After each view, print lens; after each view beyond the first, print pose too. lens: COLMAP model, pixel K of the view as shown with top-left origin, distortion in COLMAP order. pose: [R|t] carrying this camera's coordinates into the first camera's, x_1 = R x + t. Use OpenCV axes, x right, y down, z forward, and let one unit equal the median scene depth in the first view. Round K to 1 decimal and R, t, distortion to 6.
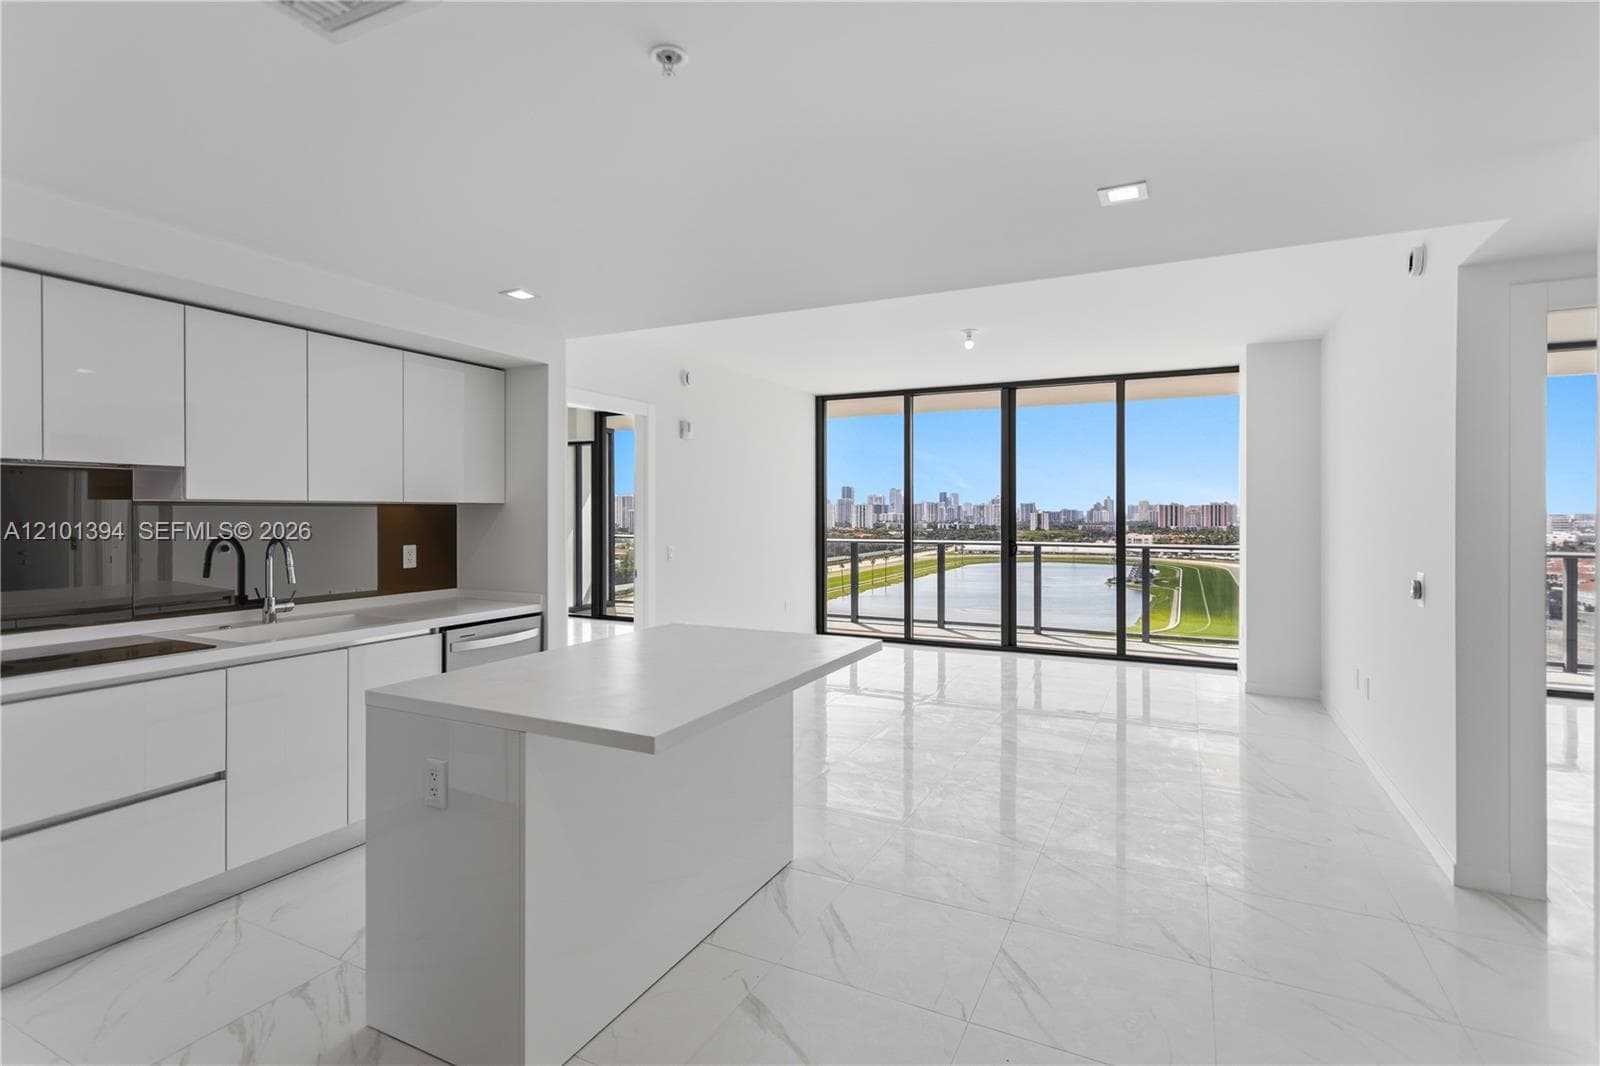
lens RADIAL K [[782.4, 0, 784.7], [0, 782.4, 515.0], [0, 0, 1]] dist [-0.000328, 0.000230]
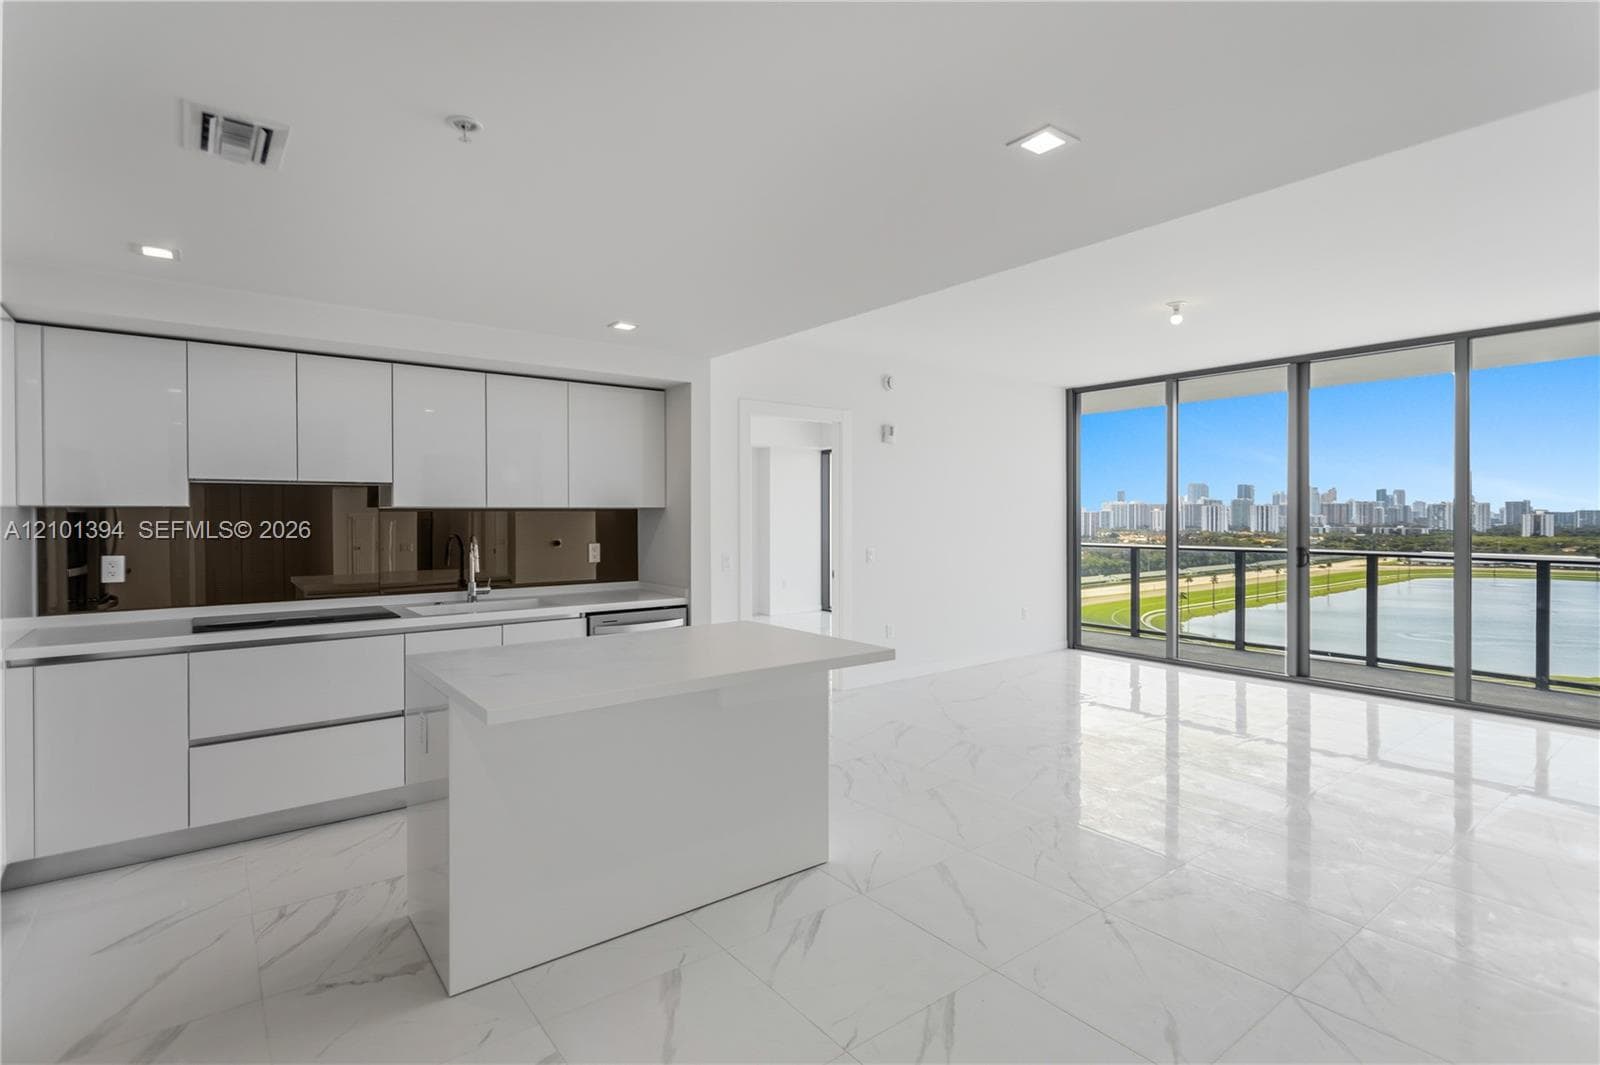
lens RADIAL K [[777.5, 0, 791.1], [0, 777.5, 522.2], [0, 0, 1]] dist [0.005889, -0.000352]
pose [[0.901129, 0.001913, -0.433546, 0.118522], [0.000826, 0.999981, 0.006129, -0.000447], [0.433550, -0.005881, 0.901110, 0.023581]]
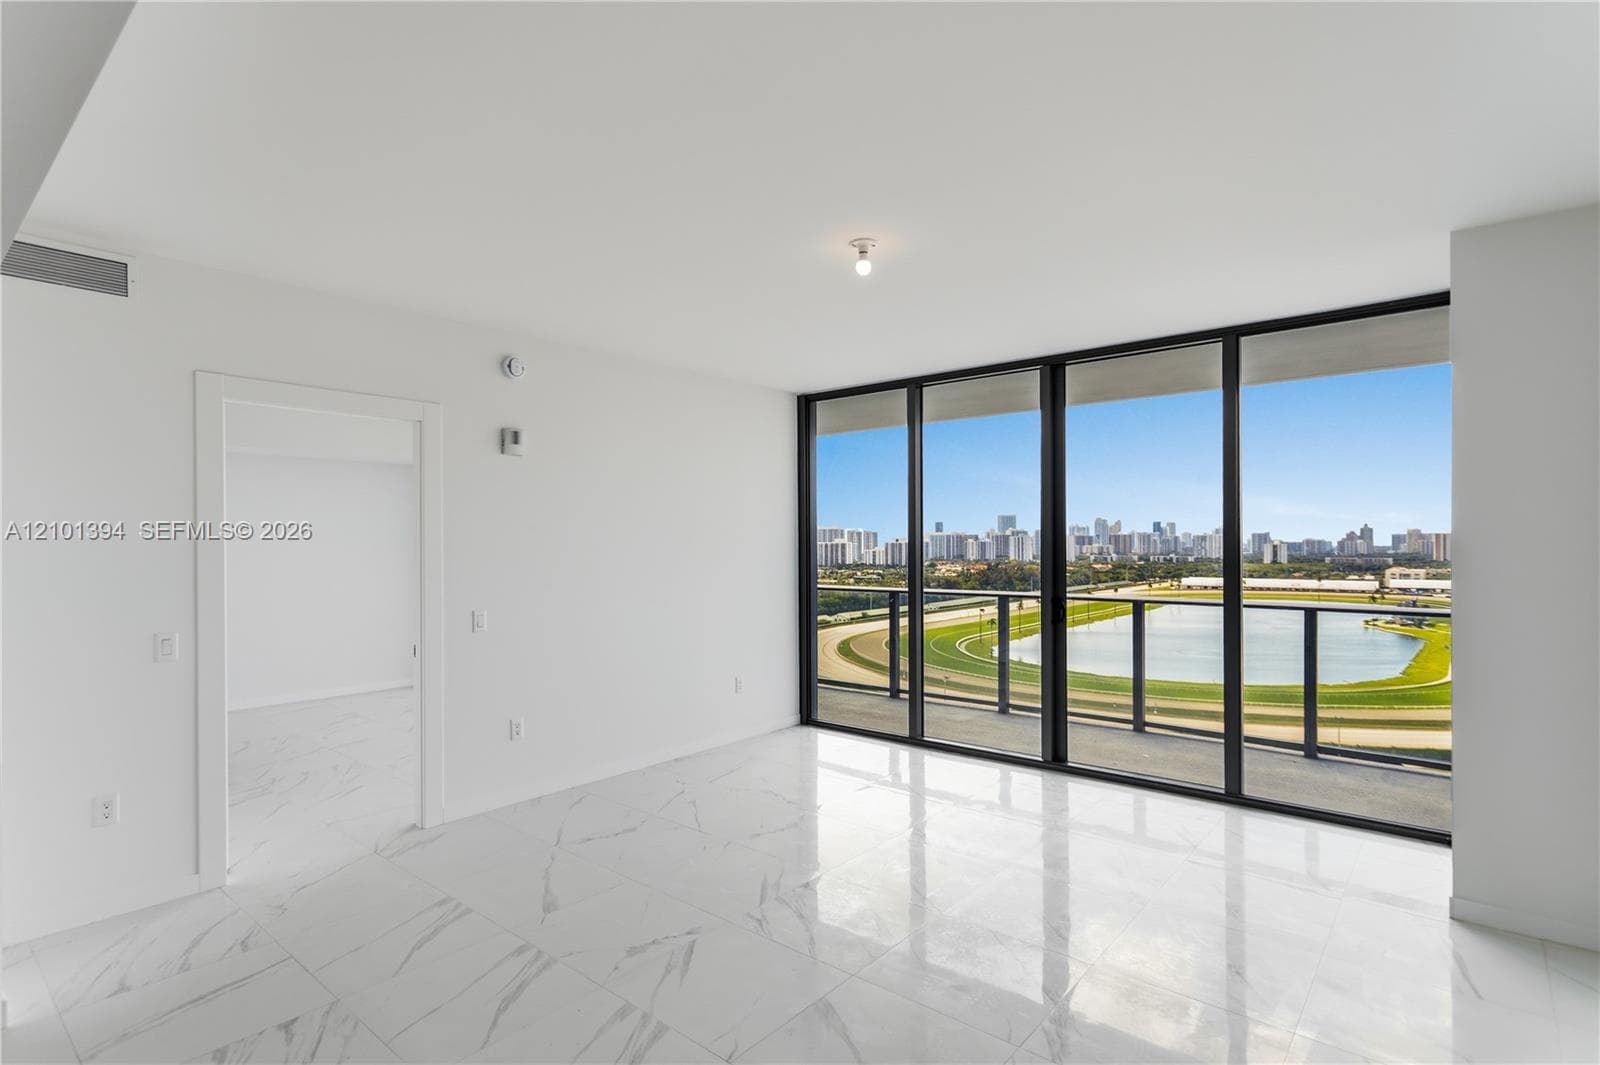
lens RADIAL K [[793.2, 0, 789.1], [0, 793.2, 545.1], [0, 0, 1]] dist [0.005931, 0.000260]
pose [[0.972567, -0.003918, -0.232588, 0.166401], [0.003241, 0.999989, -0.003294, -0.008240], [0.232598, 0.002450, 0.972570, 0.225852]]
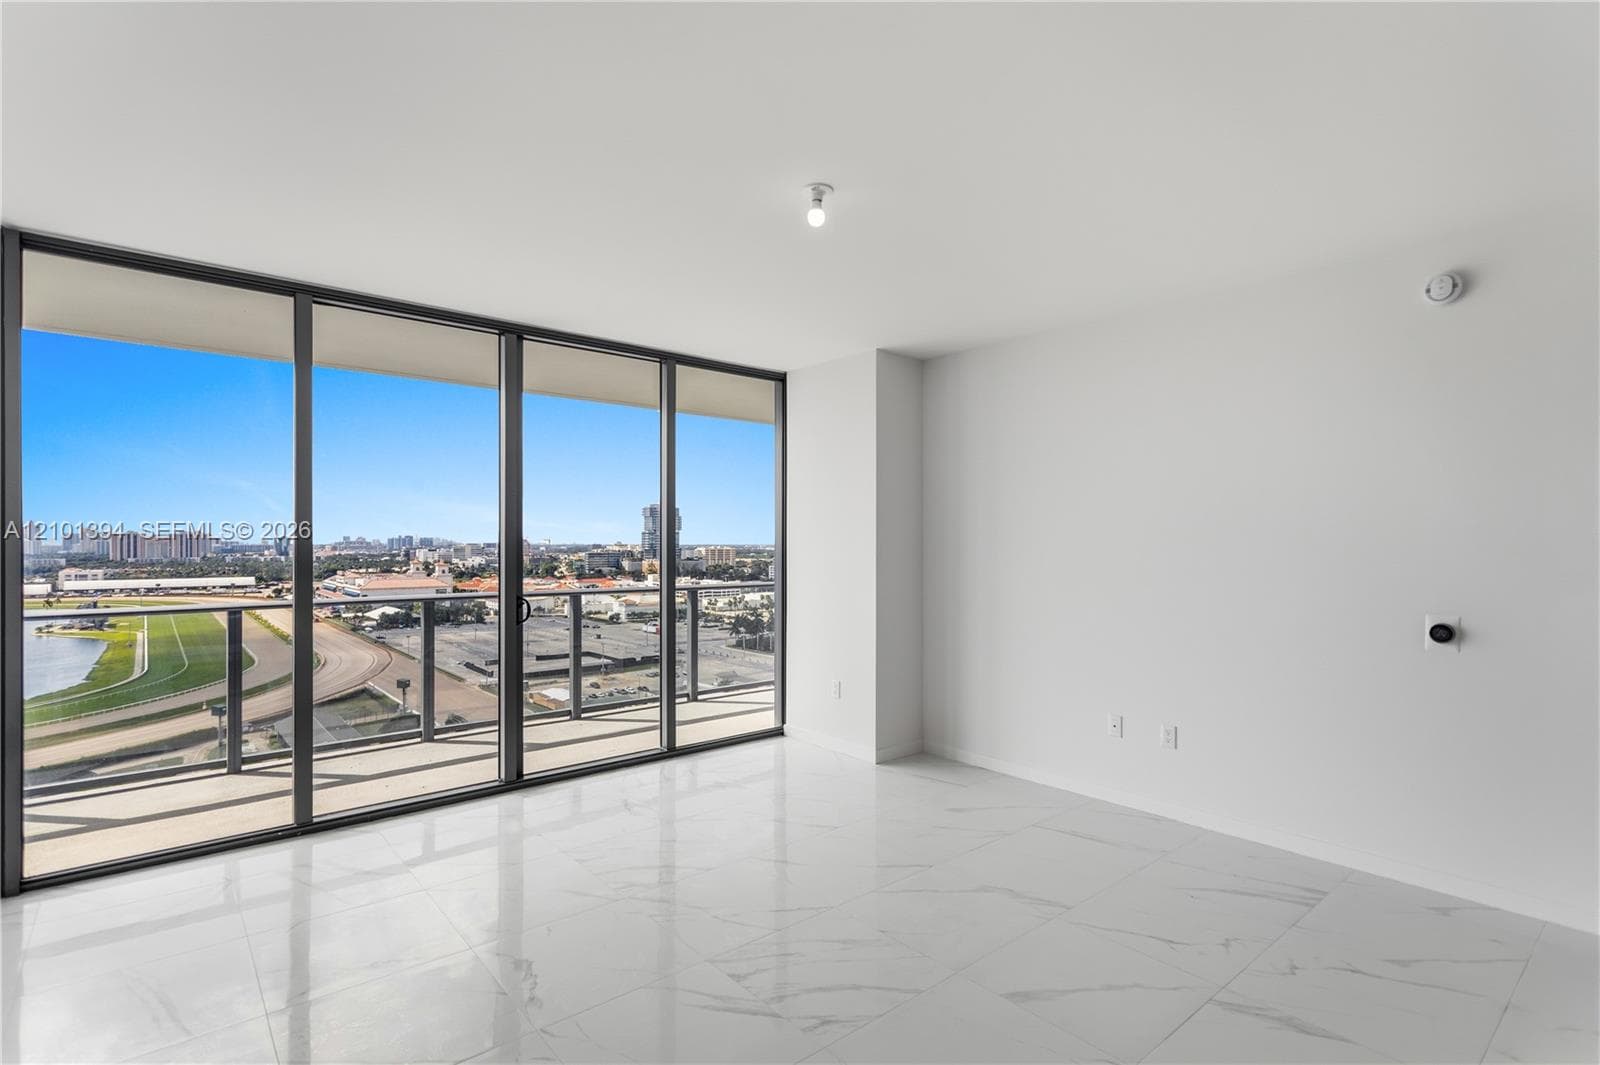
lens RADIAL K [[767.3, 0, 796.5], [0, 767.3, 539.3], [0, 0, 1]] dist [-0.000678, 0.000364]
pose [[0.383844, 0.002871, 0.923393, -0.115249], [0.003846, 0.999982, -0.004708, -0.005391], [-0.923390, 0.005358, 0.383826, 0.434446]]
